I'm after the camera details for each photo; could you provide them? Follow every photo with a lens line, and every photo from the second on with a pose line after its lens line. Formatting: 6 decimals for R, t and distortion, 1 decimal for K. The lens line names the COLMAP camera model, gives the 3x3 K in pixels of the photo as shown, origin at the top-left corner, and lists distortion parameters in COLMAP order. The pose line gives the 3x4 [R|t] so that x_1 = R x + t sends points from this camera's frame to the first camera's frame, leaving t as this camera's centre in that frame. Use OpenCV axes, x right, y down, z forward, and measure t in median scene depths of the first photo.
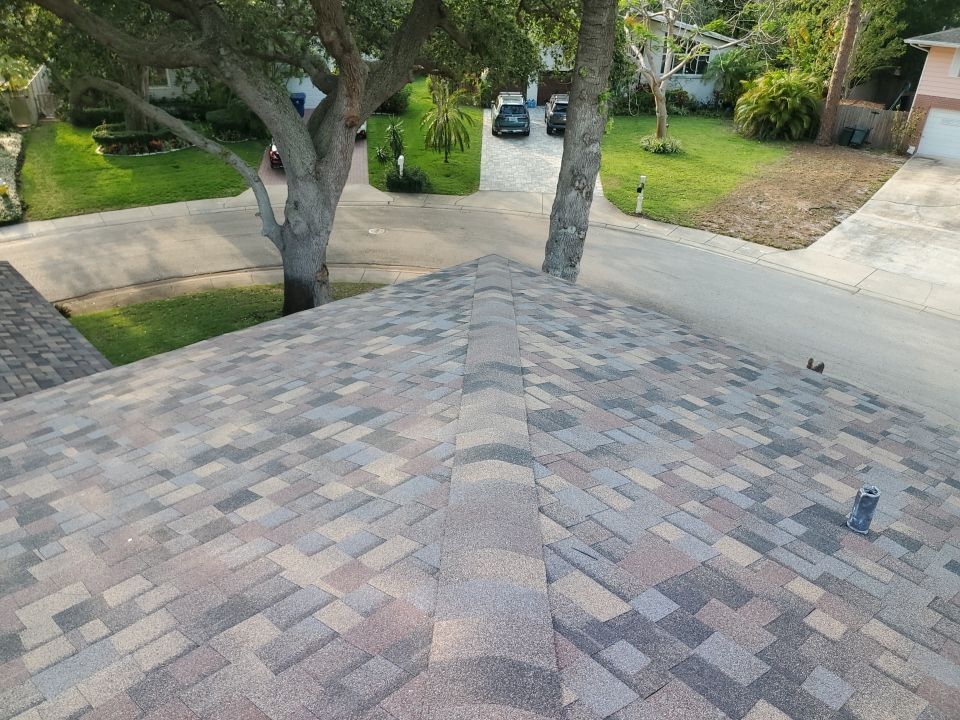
lens RADIAL K [[751.9, 0, 464.9], [0, 751.9, 356.1], [0, 0, 1]] dist [-0.000131, 0.023827]
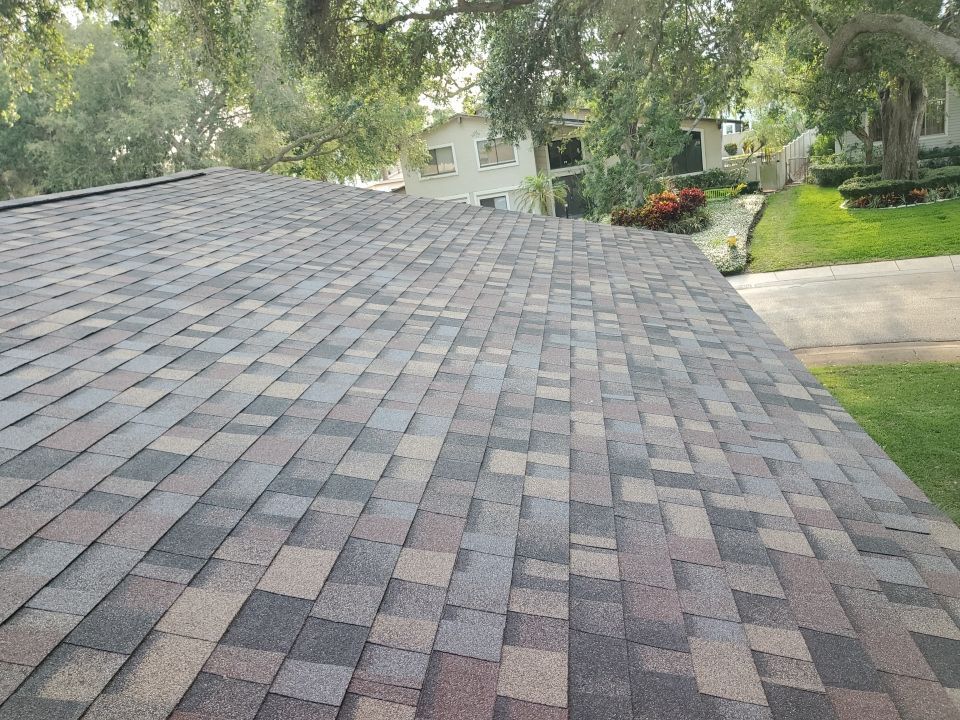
lens RADIAL K [[751.9, 0, 477.4], [0, 751.9, 355.7], [0, 0, 1]] dist [-0.000131, 0.023827]
pose [[0.636103, 0.106711, -0.764190, -0.086646], [-0.210854, 0.976734, -0.039122, 0.017817], [0.742236, 0.186018, 0.643804, 0.190958]]
